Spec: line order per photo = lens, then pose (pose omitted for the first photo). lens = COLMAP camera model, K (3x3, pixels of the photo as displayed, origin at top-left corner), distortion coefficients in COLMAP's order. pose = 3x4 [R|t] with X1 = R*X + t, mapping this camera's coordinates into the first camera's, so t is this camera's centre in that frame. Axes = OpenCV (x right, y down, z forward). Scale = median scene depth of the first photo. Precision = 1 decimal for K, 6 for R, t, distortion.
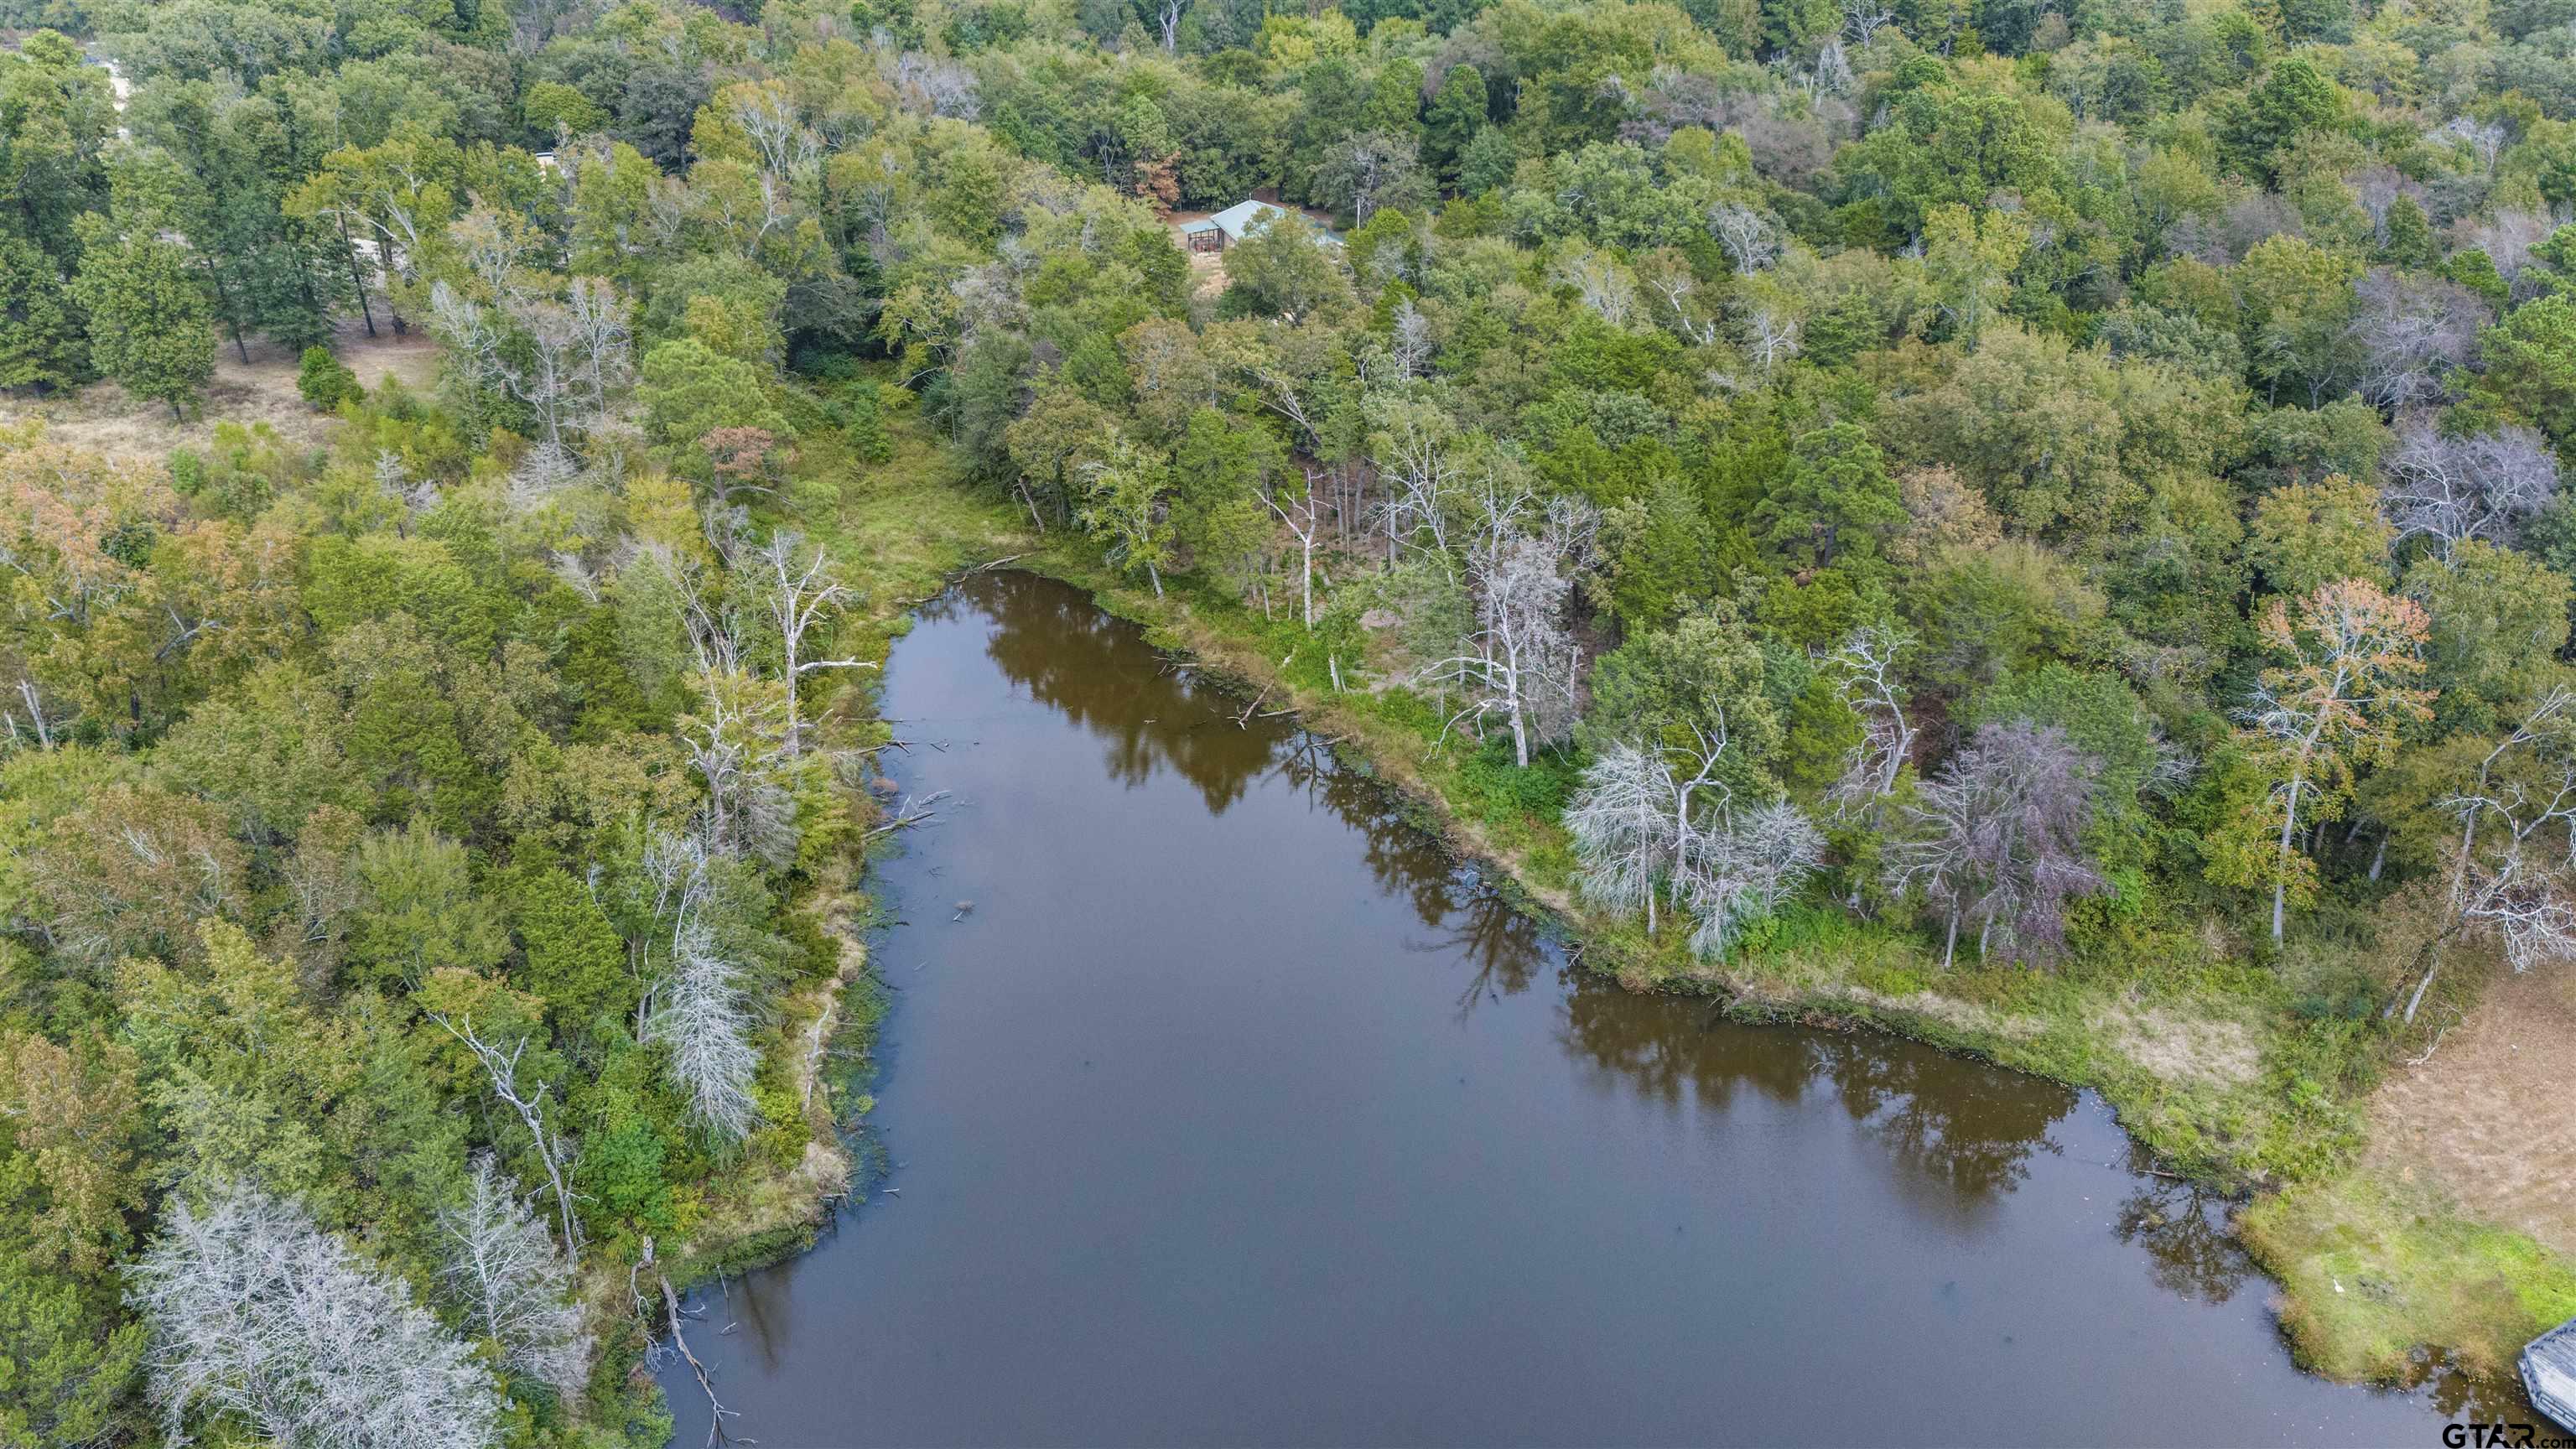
lens RADIAL K [[1895.3, 0, 1277.3], [0, 1895.3, 722.6], [0, 0, 1]] dist [0.055825, -0.050132]
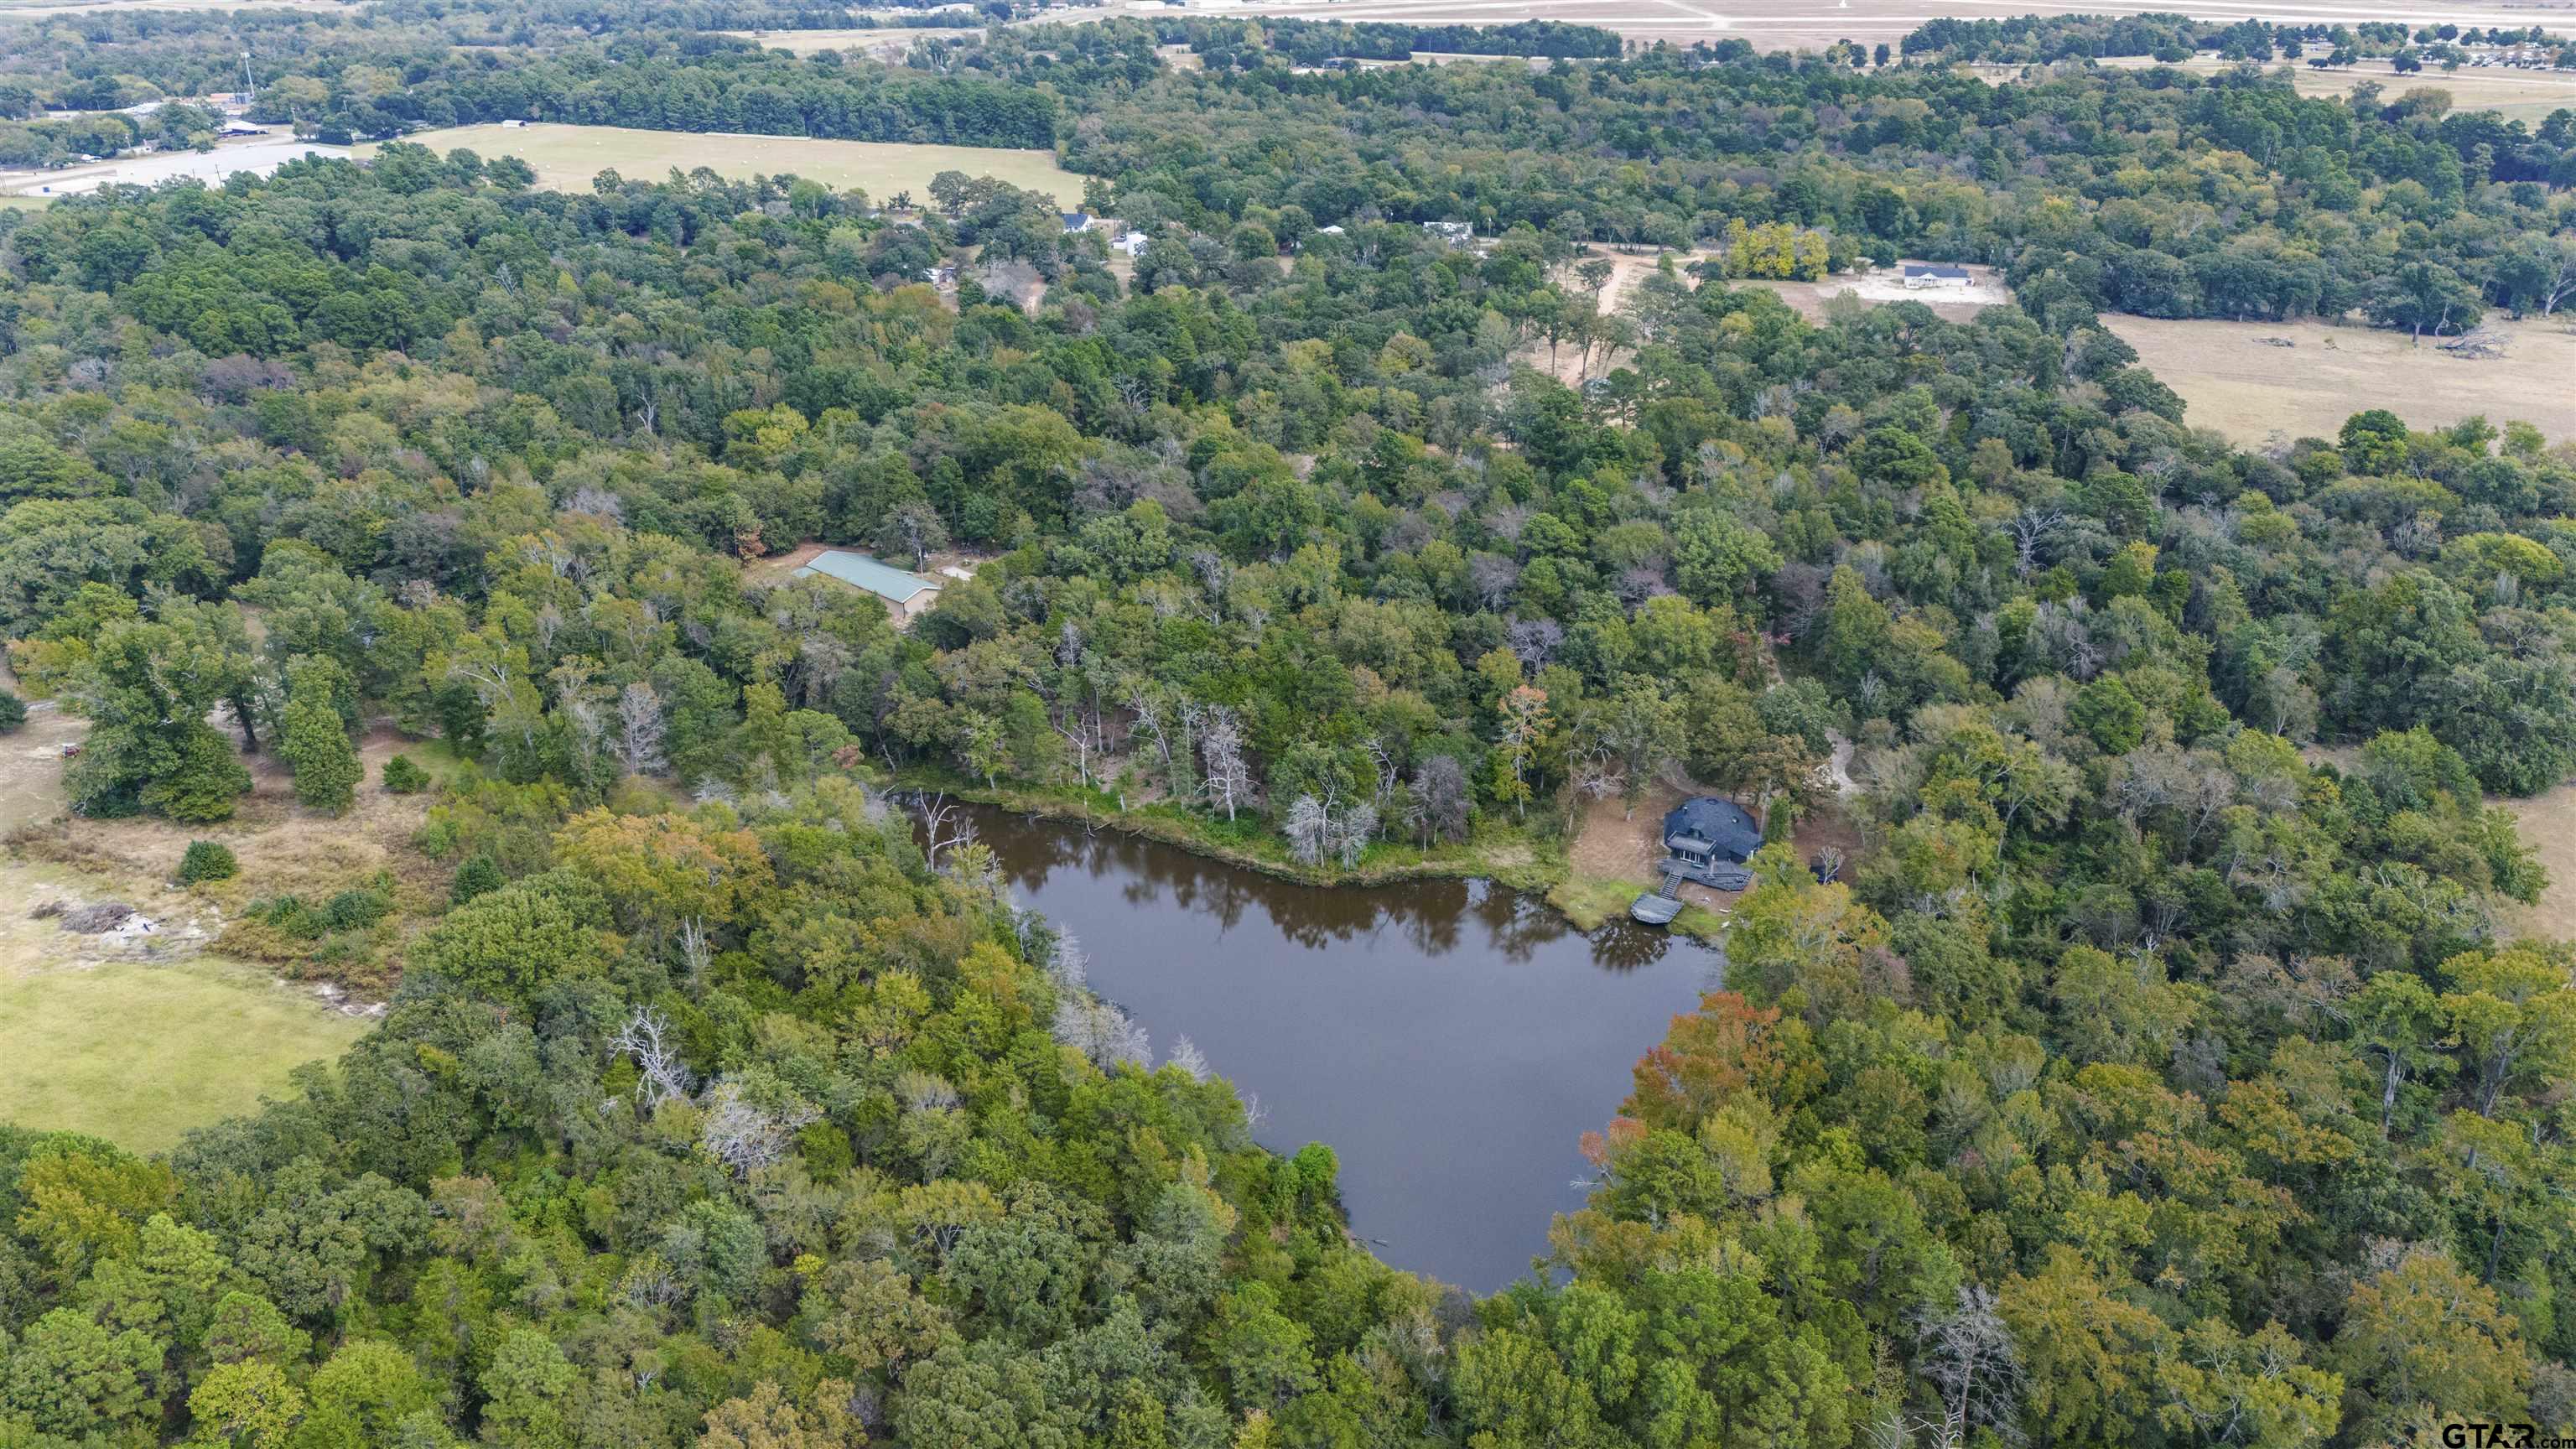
lens RADIAL K [[1895.3, 0, 1297.9], [0, 1895.3, 725.3], [0, 0, 1]] dist [0.055825, -0.050132]
pose [[0.860620, -0.190598, 0.472234, -1.003401], [0.224059, 0.974460, -0.015033, -0.043813], [-0.457308, 0.118746, 0.881345, -1.250613]]
